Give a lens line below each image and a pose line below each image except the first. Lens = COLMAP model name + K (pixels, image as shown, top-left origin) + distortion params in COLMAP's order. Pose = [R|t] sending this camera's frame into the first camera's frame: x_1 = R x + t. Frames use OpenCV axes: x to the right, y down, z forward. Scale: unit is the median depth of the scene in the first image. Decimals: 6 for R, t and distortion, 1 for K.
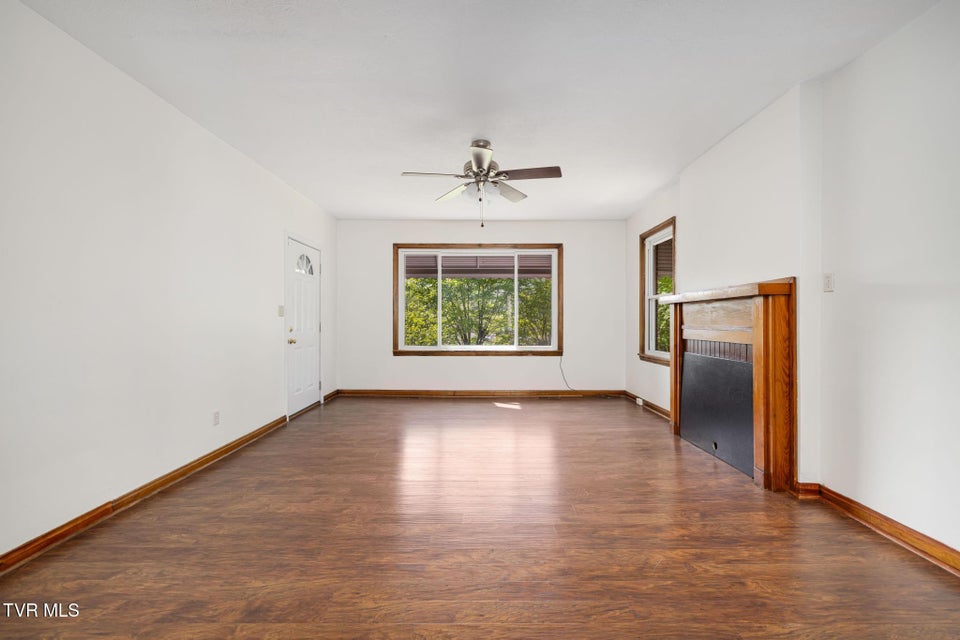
lens RADIAL K [[411.5, 0, 472.4], [0, 411.5, 319.9], [0, 0, 1]] dist [-0.000338, -0.000062]
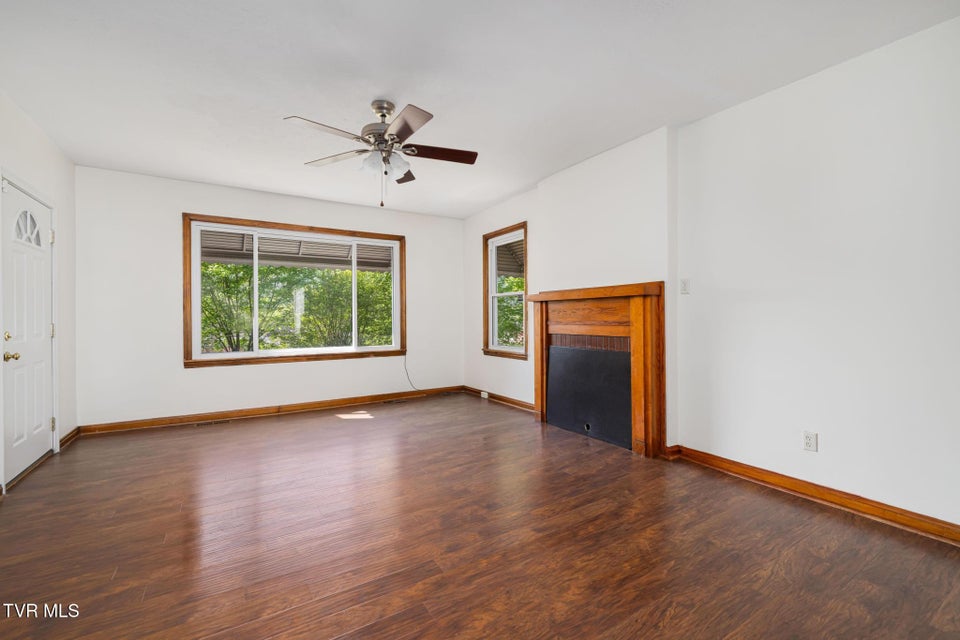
lens RADIAL K [[415.7, 0, 480.7], [0, 415.7, 317.3], [0, 0, 1]] dist [0.001079, 0.000367]
pose [[0.841089, -0.007322, 0.540847, -0.181991], [0.006530, 0.999973, 0.003383, -0.001724], [-0.540857, 0.000686, 0.841114, 0.126853]]
